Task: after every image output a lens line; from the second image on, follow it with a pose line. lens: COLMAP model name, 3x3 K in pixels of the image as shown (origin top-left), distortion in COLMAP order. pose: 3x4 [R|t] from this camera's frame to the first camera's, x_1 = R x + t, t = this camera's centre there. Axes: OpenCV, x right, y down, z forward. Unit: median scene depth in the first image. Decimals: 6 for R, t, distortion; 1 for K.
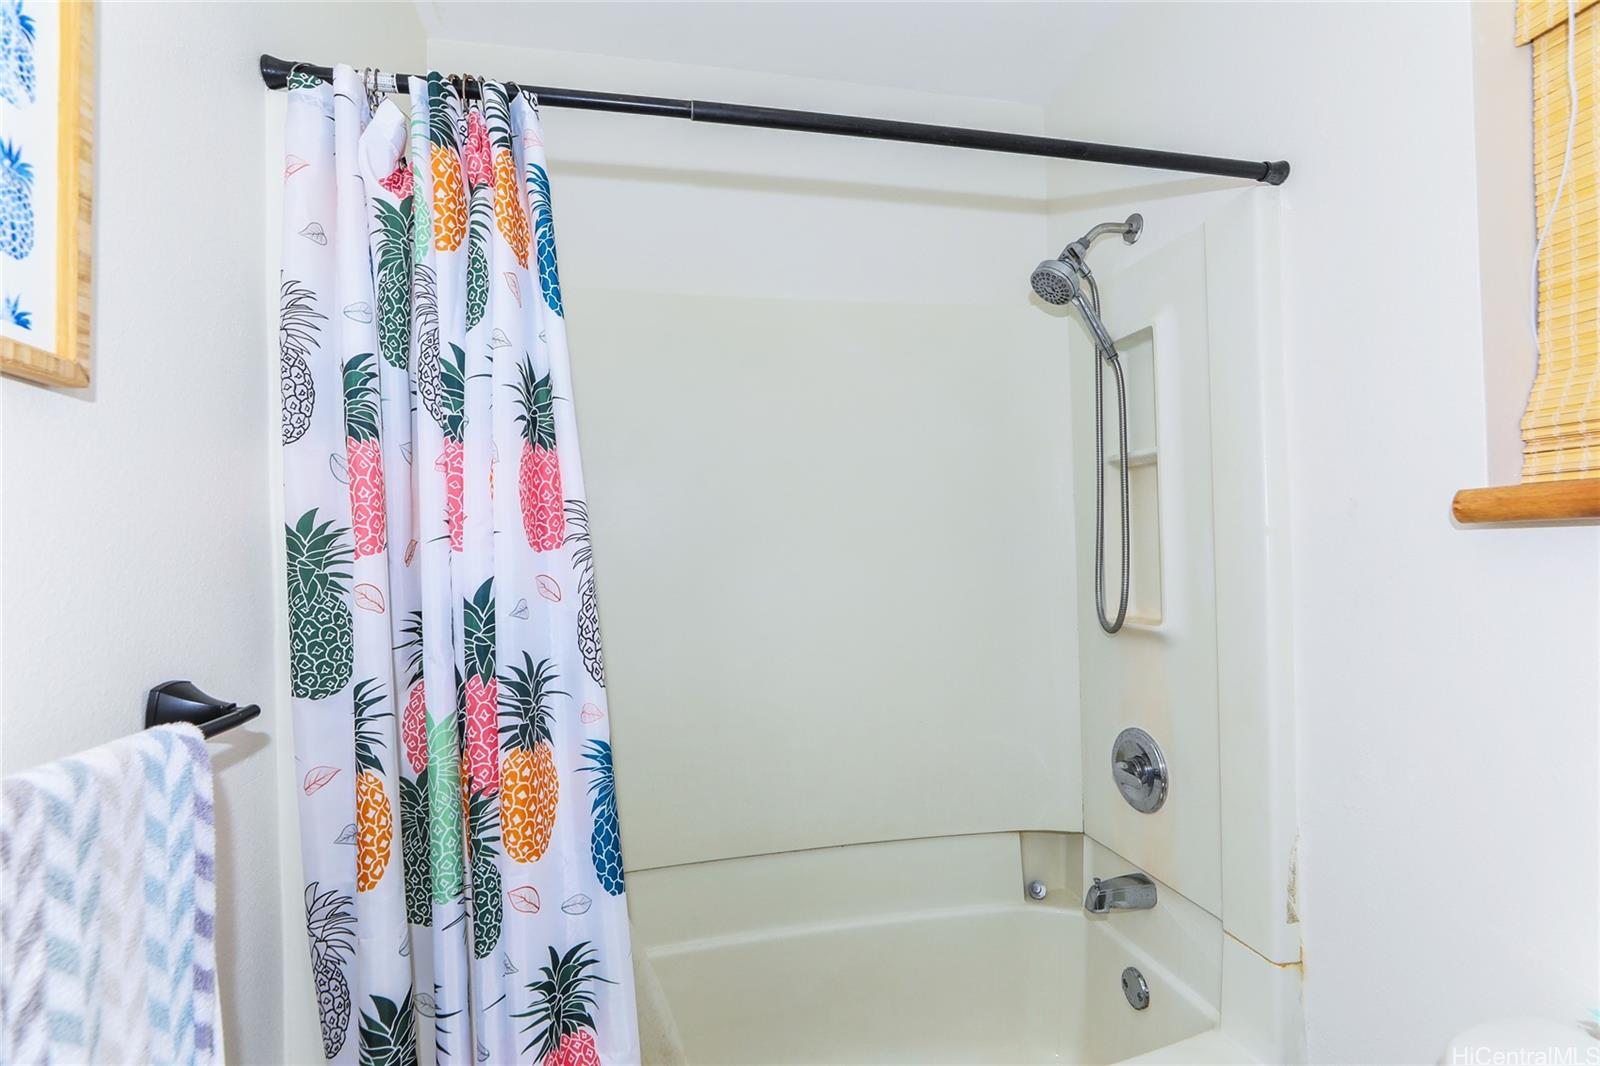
lens RADIAL K [[725.2, 0, 787.6], [0, 725.2, 538.0], [0, 0, 1]] dist [-0.029366, 0.012596]
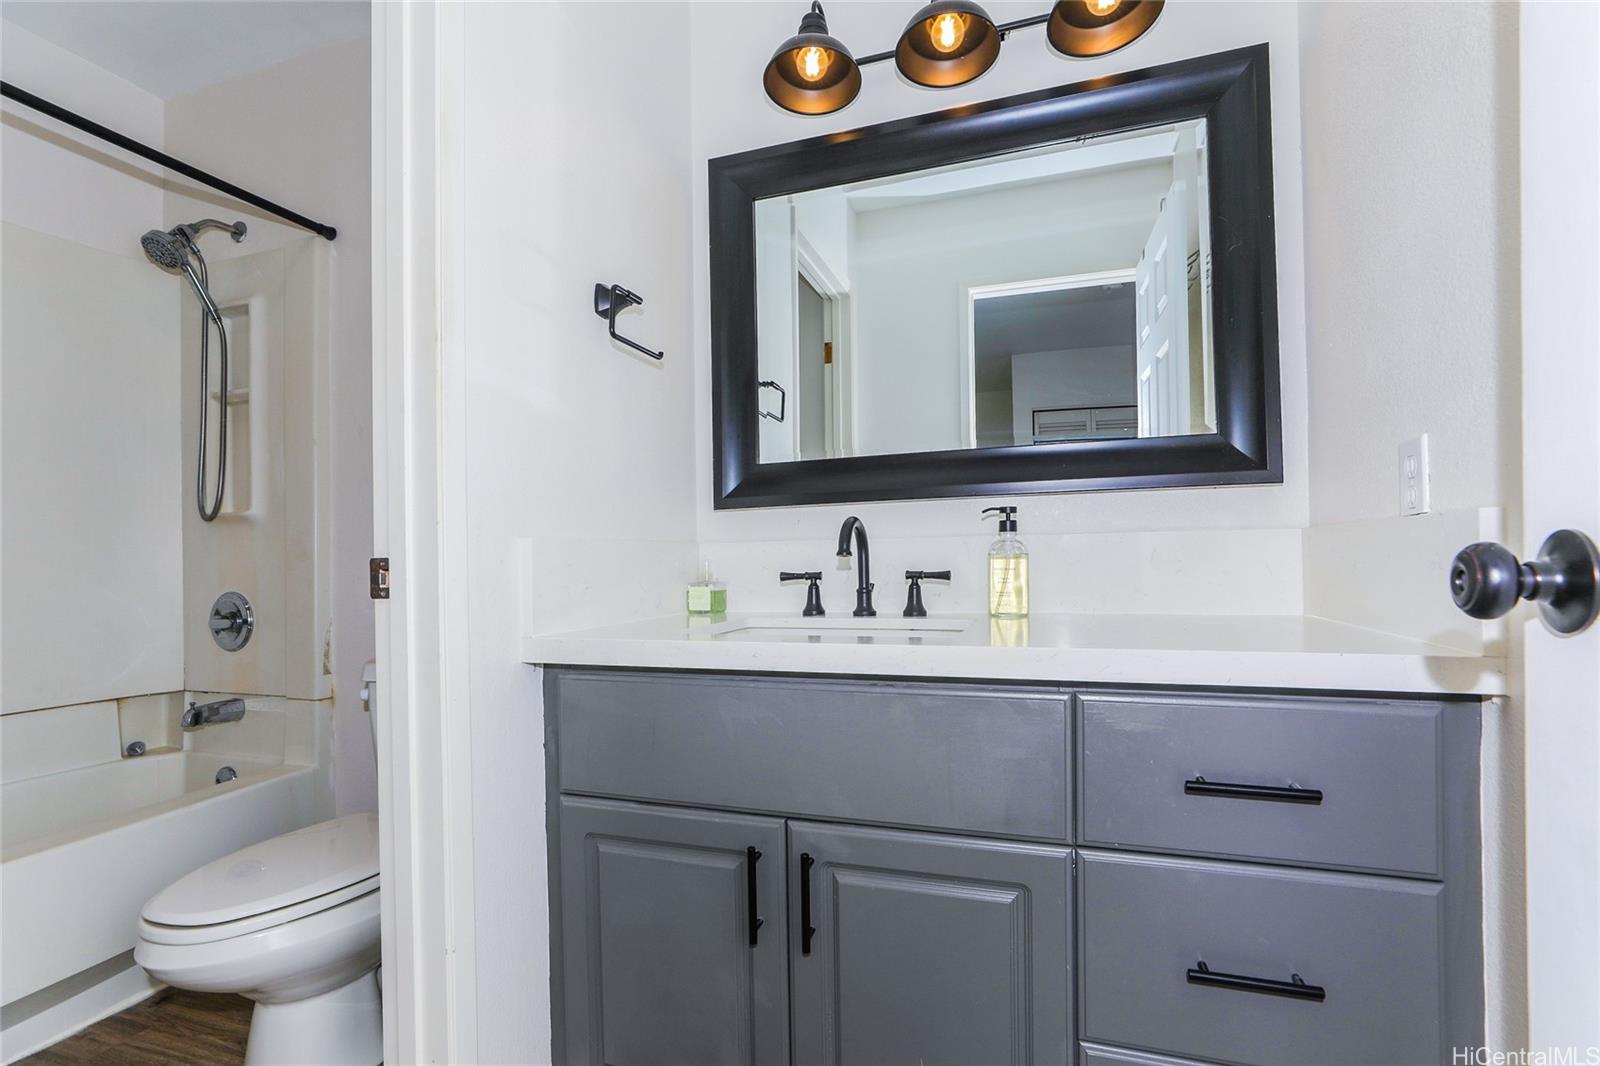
lens RADIAL K [[725.2, 0, 787.6], [0, 725.2, 538.0], [0, 0, 1]] dist [-0.029366, 0.012596]
pose [[0.482483, 0.031674, 0.875333, -0.201759], [0.003733, 0.999263, -0.038216, 0.223464], [-0.875898, 0.021706, 0.482009, -0.602048]]
